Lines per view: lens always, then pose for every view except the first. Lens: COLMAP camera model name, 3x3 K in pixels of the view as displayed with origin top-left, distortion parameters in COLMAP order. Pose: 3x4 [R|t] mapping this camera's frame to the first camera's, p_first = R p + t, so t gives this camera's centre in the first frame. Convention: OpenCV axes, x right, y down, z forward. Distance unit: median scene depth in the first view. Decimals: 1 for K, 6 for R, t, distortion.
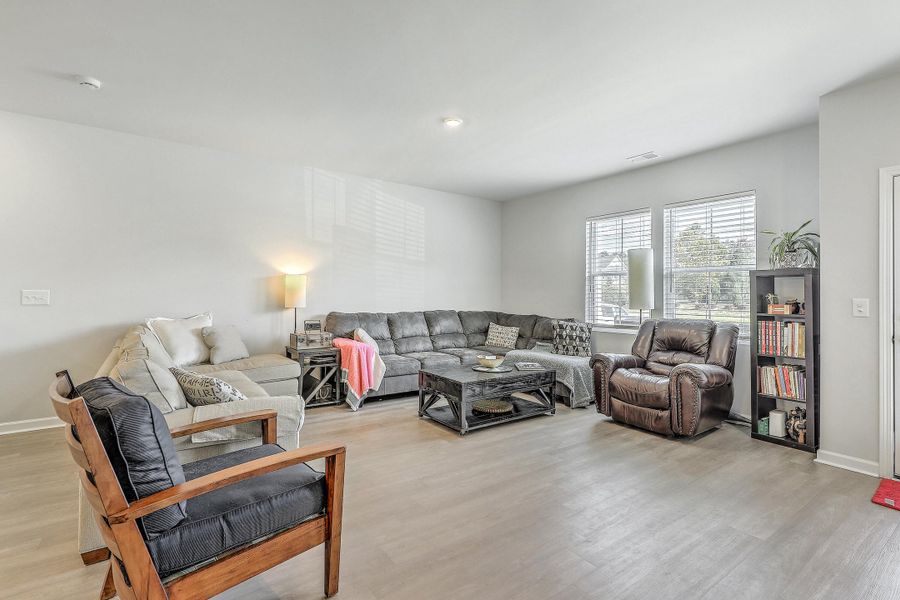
lens RADIAL K [[411.2, 0, 458.6], [0, 411.2, 296.0], [0, 0, 1]] dist [0.000087, -0.000098]
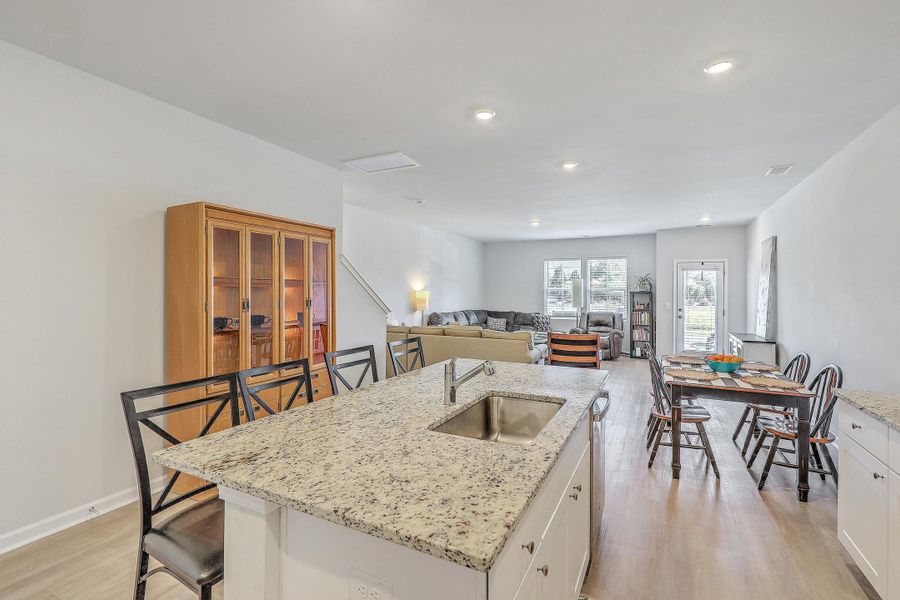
lens RADIAL K [[411.2, 0, 458.6], [0, 411.2, 296.0], [0, 0, 1]] dist [0.000087, -0.000098]
pose [[0.883056, -0.007193, 0.469212, -0.990464], [0.001733, 0.999926, 0.012066, -0.047985], [-0.469264, -0.009842, 0.883003, -0.513712]]
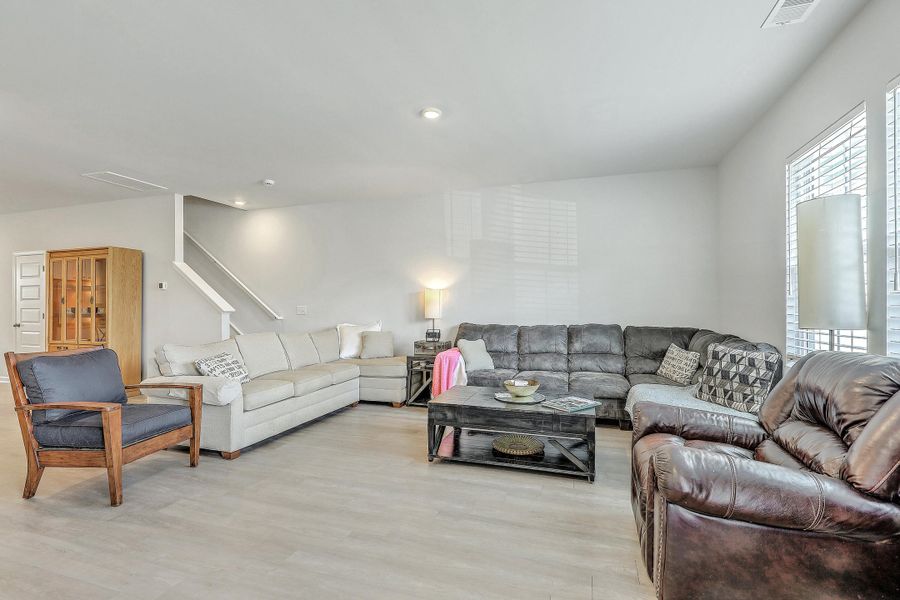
lens RADIAL K [[404.3, 0, 449.7], [0, 404.3, 312.1], [0, 0, 1]] dist [0.001363, 0.000234]
pose [[0.594582, -0.001963, -0.804032, 0.503397], [0.007587, 0.999966, 0.003169, 0.007344], [0.803999, -0.007985, 0.594577, 0.346227]]
